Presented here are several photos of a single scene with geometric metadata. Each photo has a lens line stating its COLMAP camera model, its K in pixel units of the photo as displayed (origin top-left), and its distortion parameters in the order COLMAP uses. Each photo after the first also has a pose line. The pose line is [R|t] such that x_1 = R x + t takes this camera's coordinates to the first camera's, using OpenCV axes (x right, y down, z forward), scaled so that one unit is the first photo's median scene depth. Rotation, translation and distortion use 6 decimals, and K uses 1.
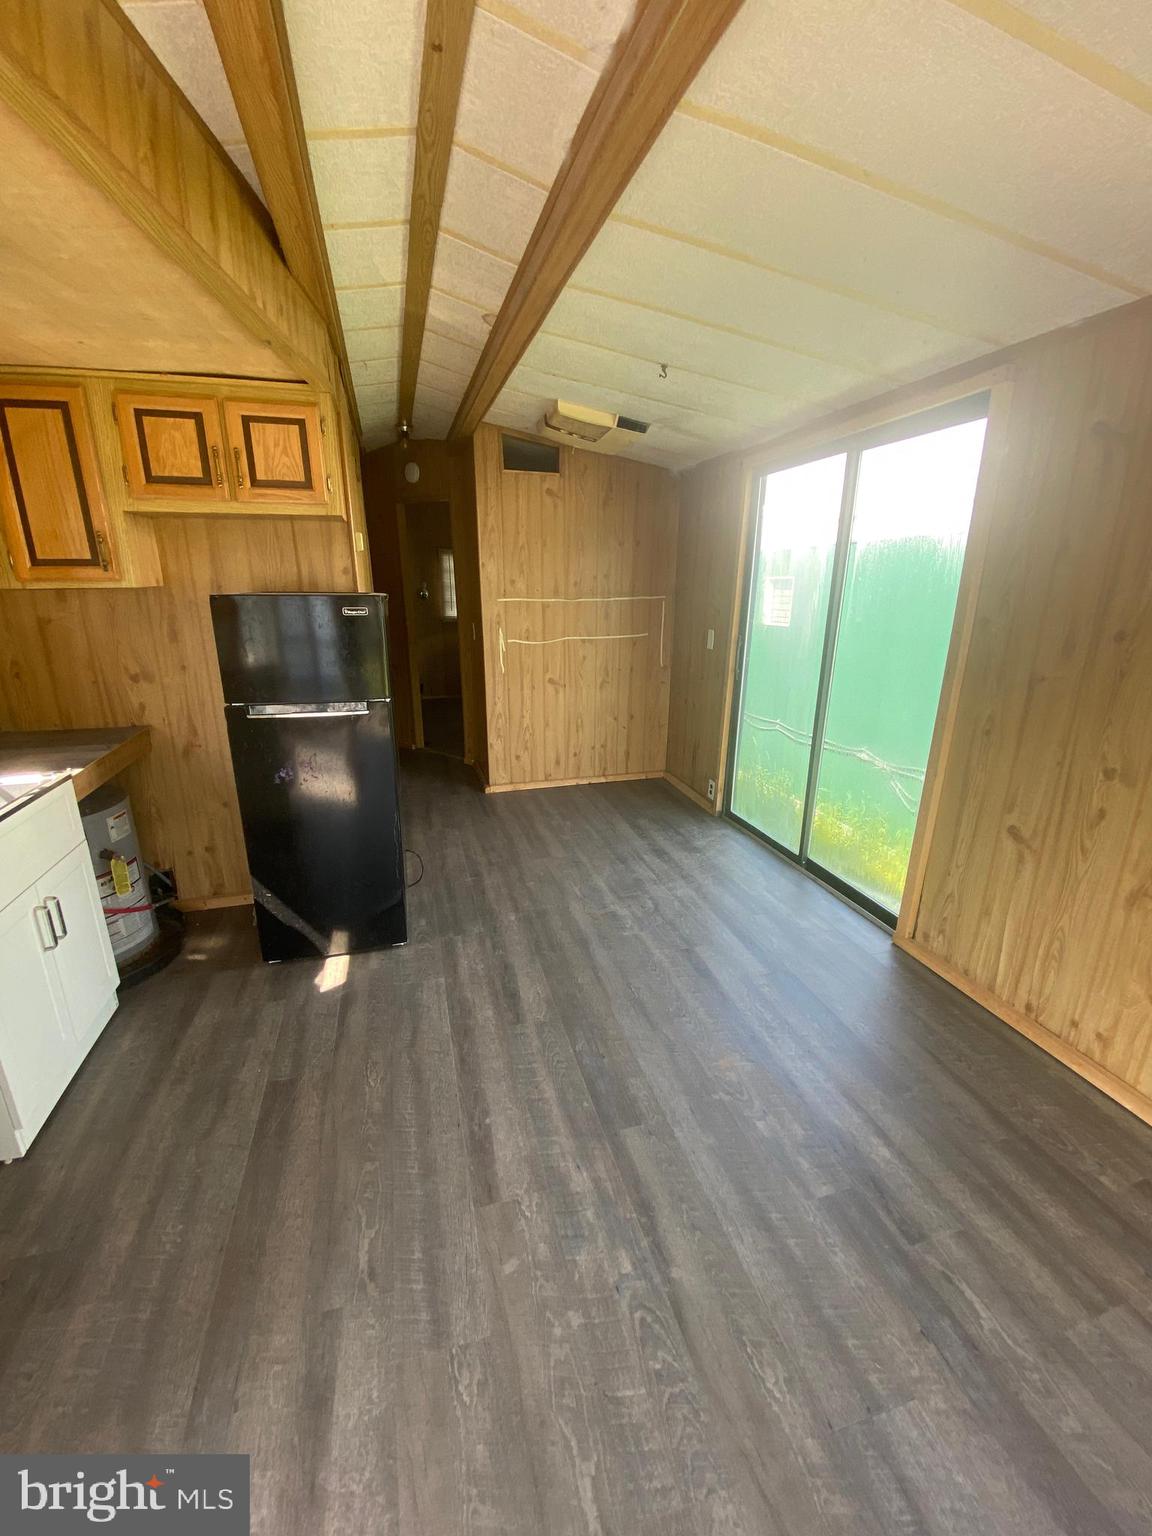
lens RADIAL K [[634.2, 0, 578.0], [0, 634.2, 762.4], [0, 0, 1]] dist [0.033117, -0.024950]
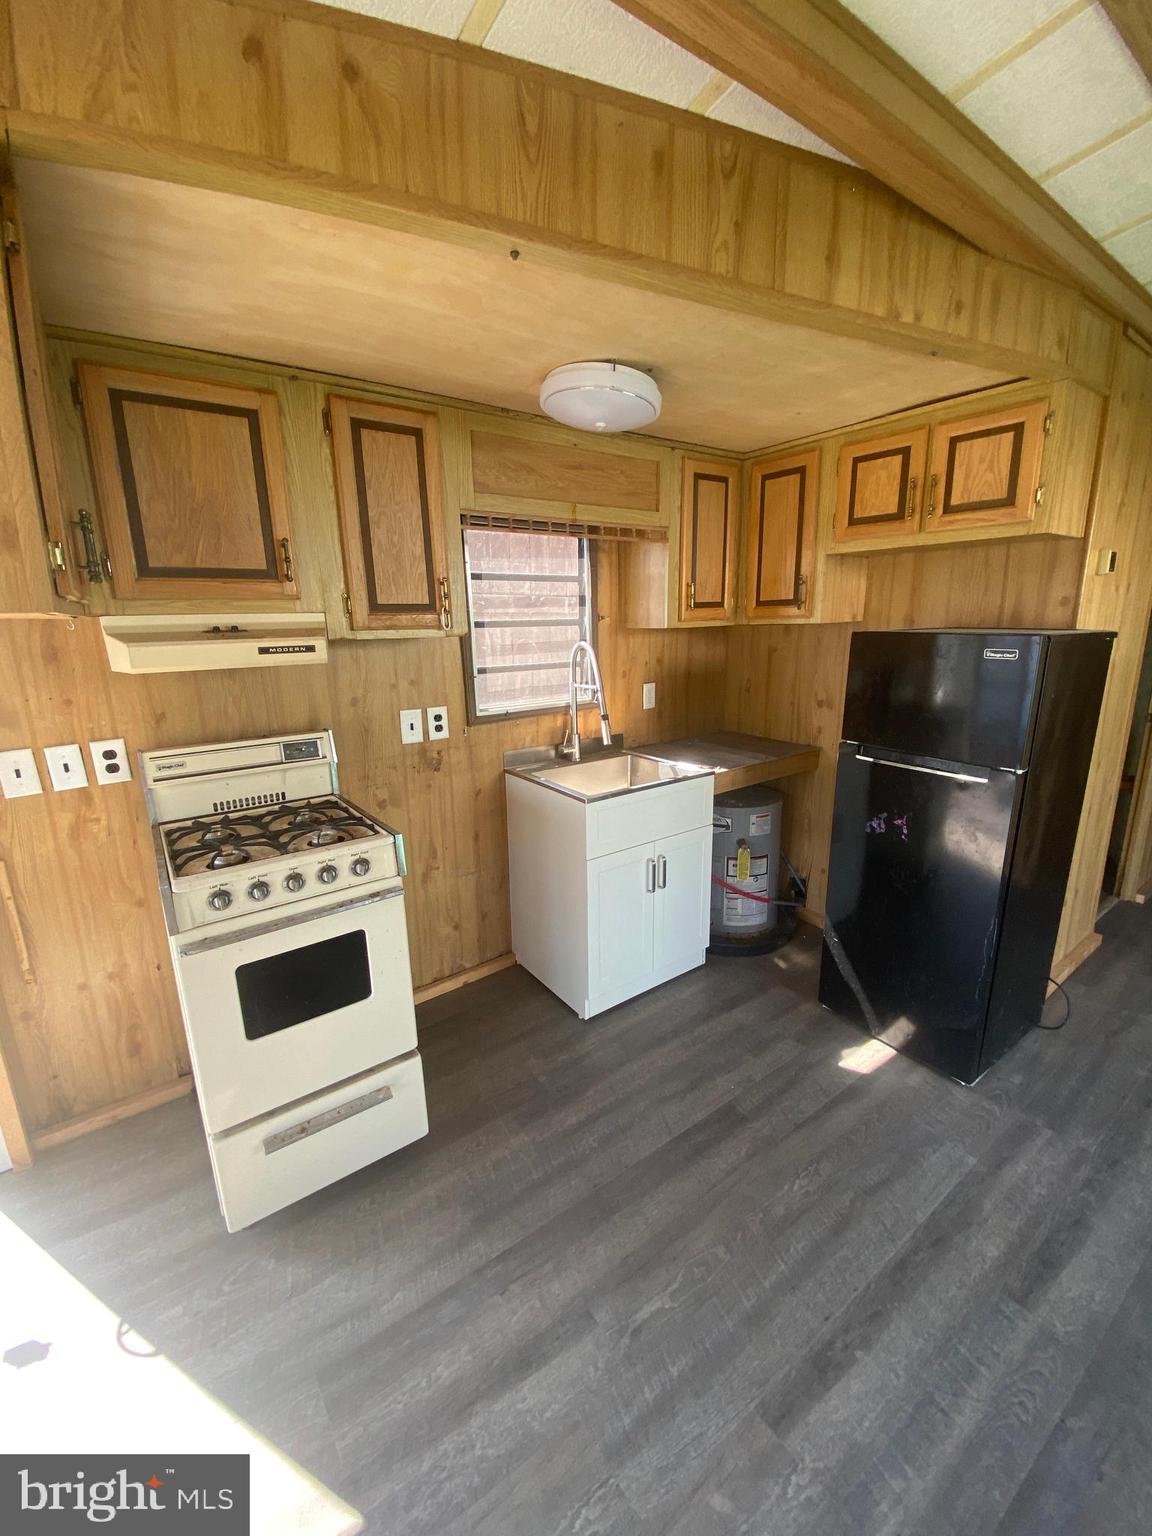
lens RADIAL K [[634.2, 0, 578.0], [0, 634.2, 762.4], [0, 0, 1]] dist [0.033117, -0.024950]
pose [[0.339116, 0.212596, -0.916408, 0.231208], [-0.246917, 0.960092, 0.131359, -0.087876], [0.907762, 0.181730, 0.378076, 0.261716]]
